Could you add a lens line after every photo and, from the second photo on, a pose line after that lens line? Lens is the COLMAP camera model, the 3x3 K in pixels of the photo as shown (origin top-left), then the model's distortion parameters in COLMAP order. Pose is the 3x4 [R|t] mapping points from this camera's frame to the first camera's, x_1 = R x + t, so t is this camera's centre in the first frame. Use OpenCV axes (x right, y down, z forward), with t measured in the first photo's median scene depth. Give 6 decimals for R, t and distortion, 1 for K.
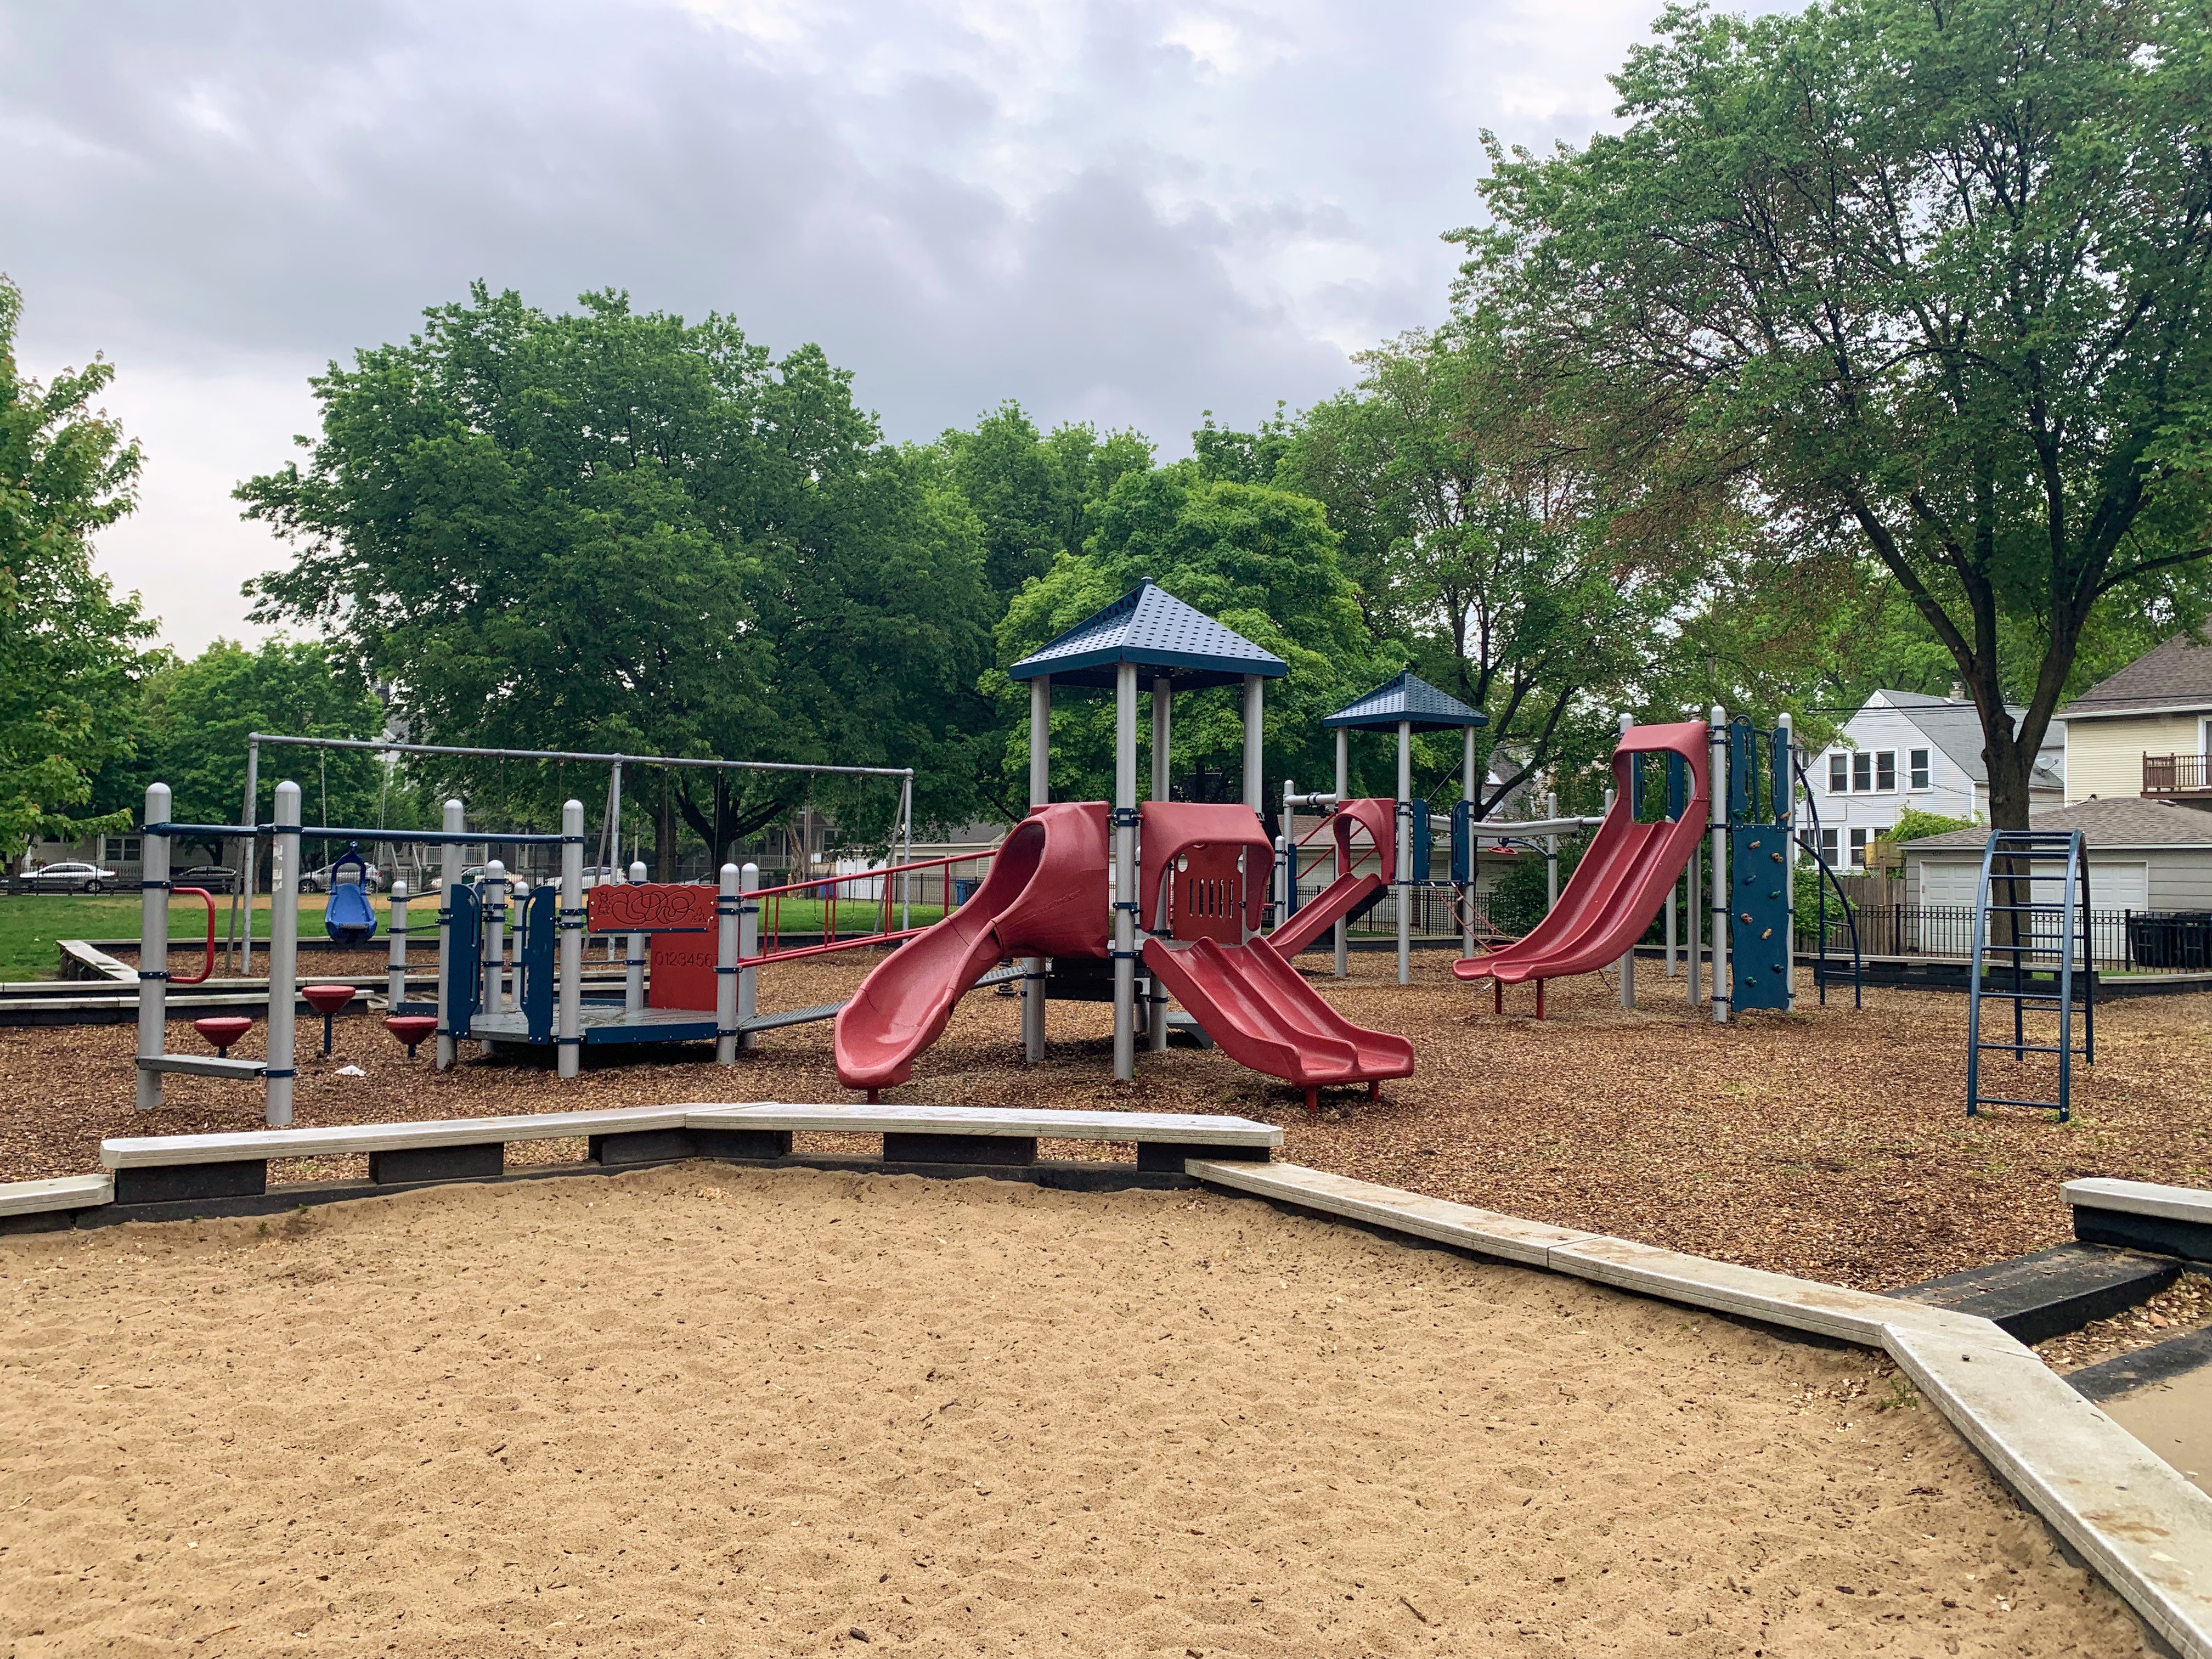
lens RADIAL K [[1681.6, 0, 1166.2], [0, 1681.6, 831.4], [0, 0, 1]] dist [0.047129, -0.093140]
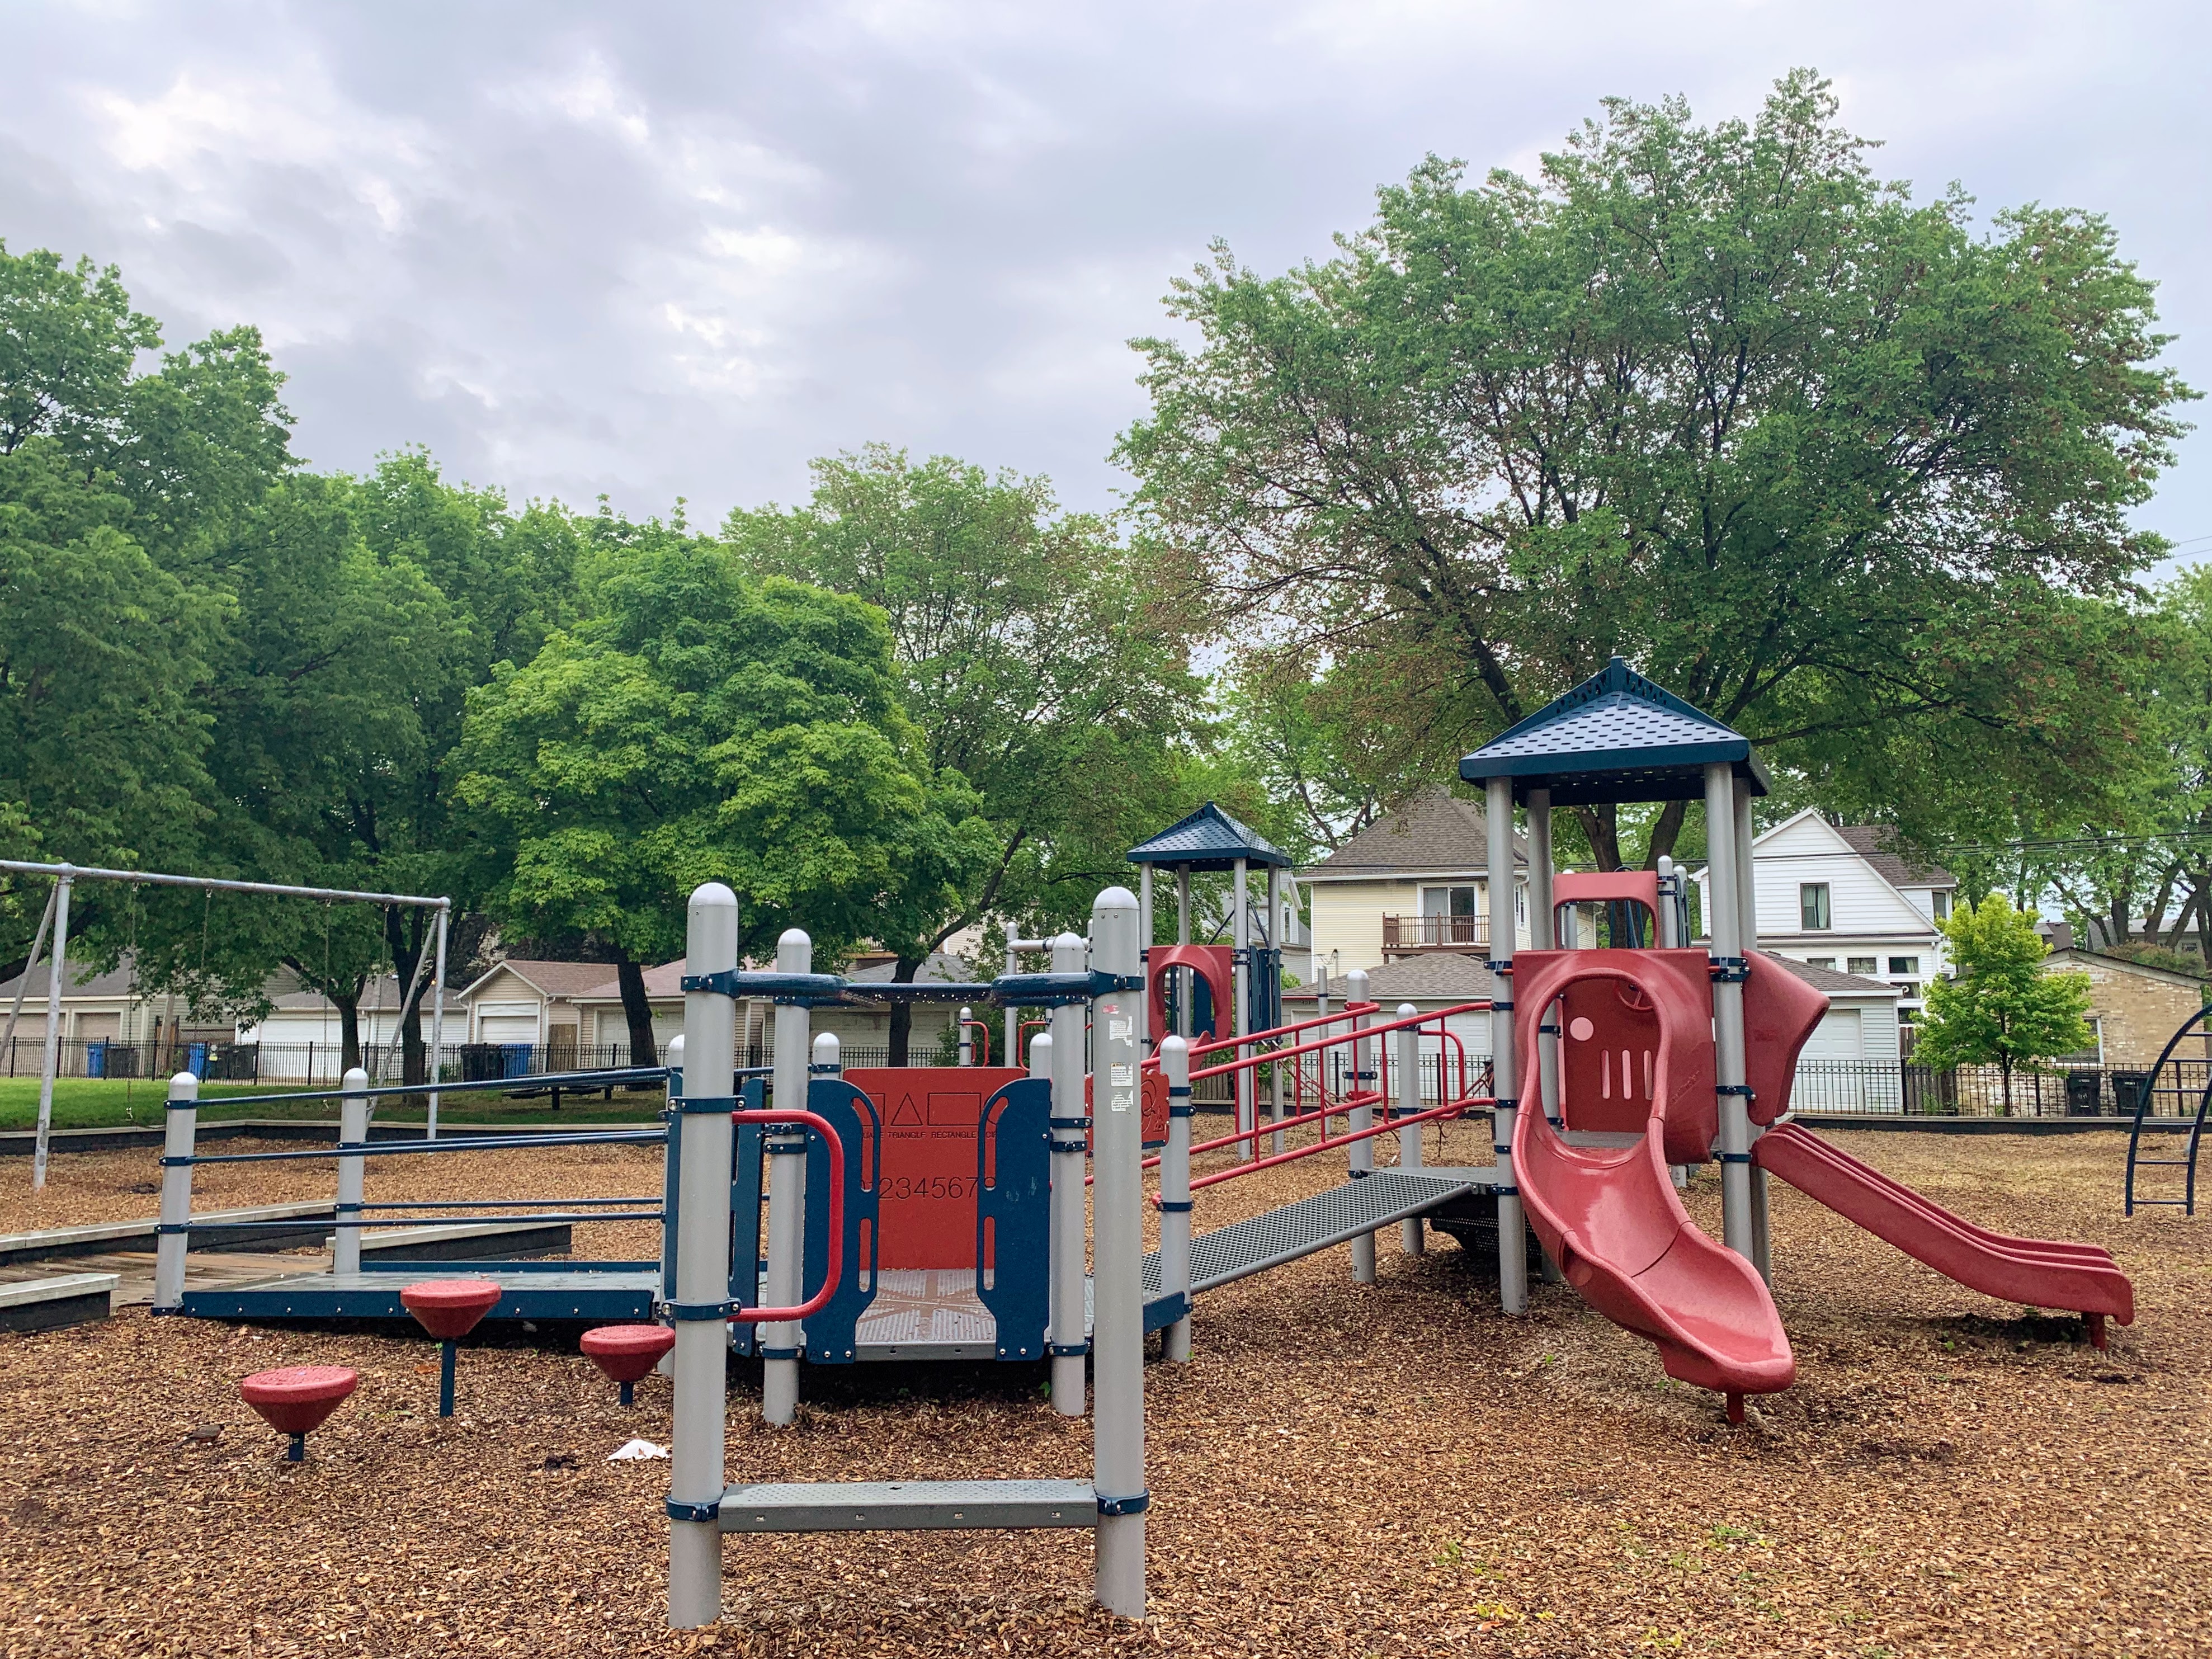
lens RADIAL K [[1681.7, 0, 1166.2], [0, 1681.7, 831.4], [0, 0, 1]] dist [0.047129, -0.093140]
pose [[0.862670, 0.047193, 0.503560, -0.228477], [-0.002443, 0.996014, -0.089159, -0.000345], [-0.505761, 0.075684, 0.859347, 0.174886]]
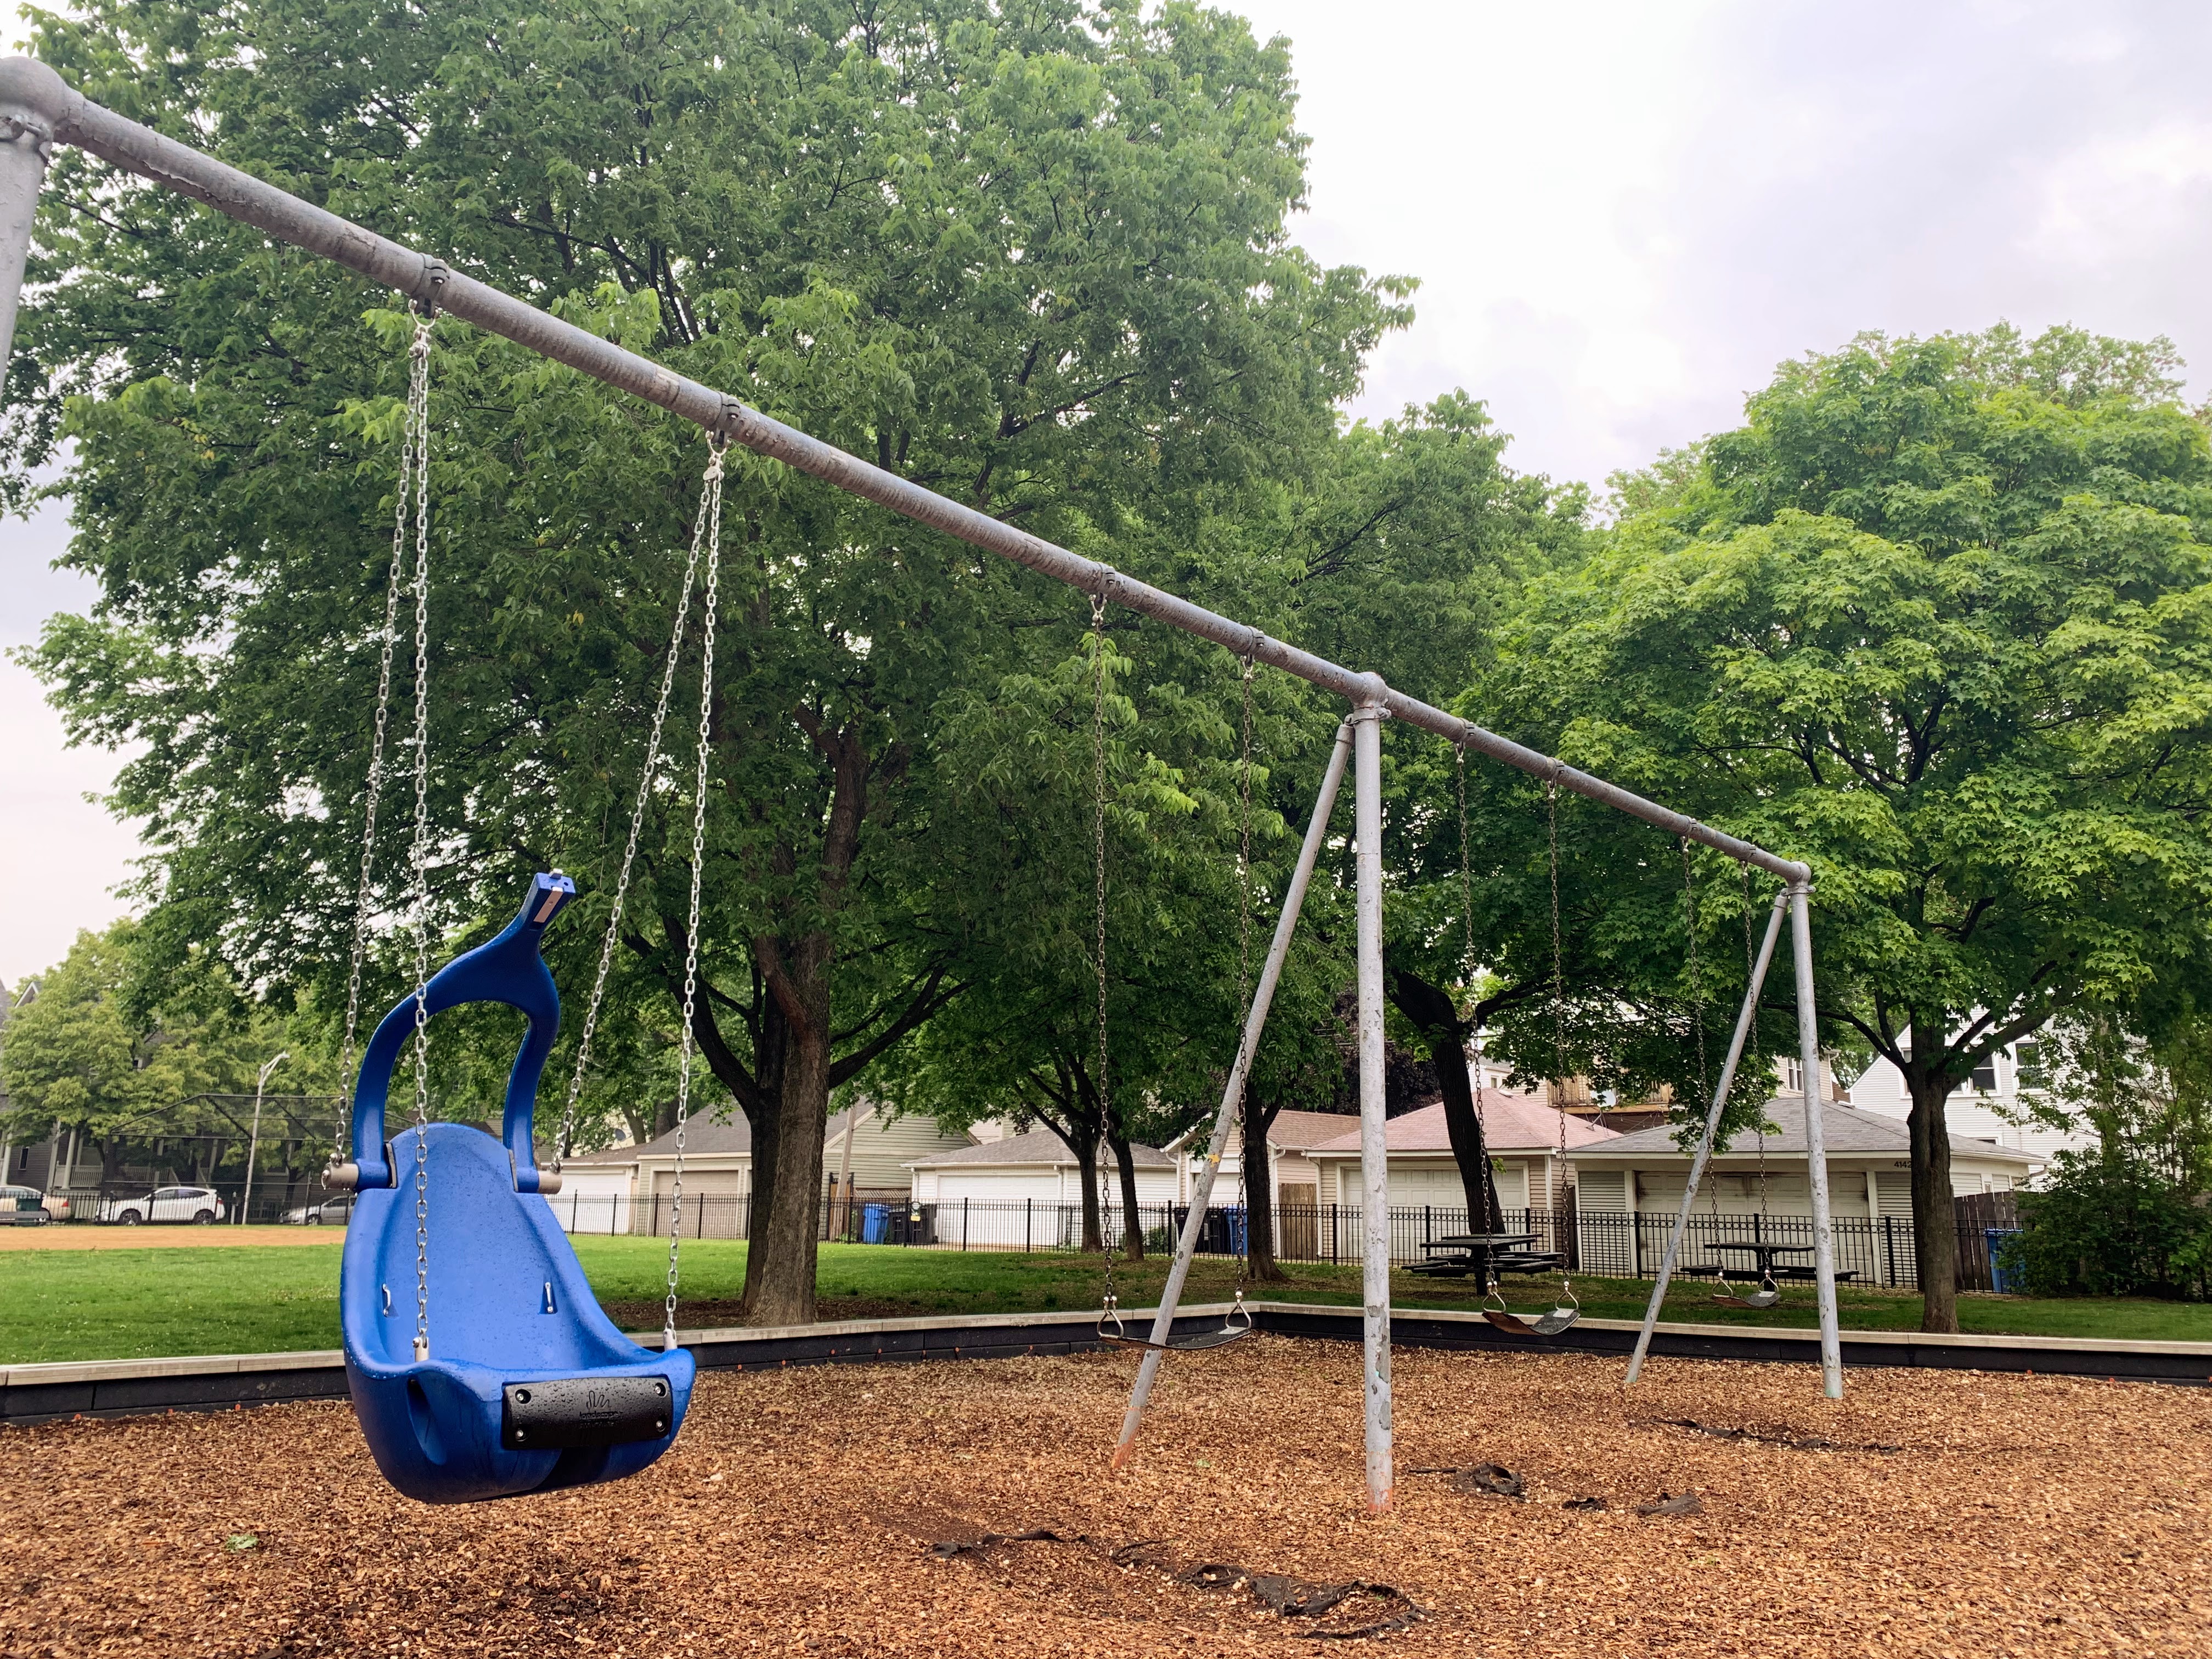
lens RADIAL K [[1681.6, 0, 1166.2], [0, 1681.6, 831.4], [0, 0, 1]] dist [0.047129, -0.093140]
pose [[0.970593, 0.054512, 0.234473, -0.330613], [-0.008903, 0.981486, -0.191329, 0.024211], [-0.240562, 0.183615, 0.953108, 0.588396]]
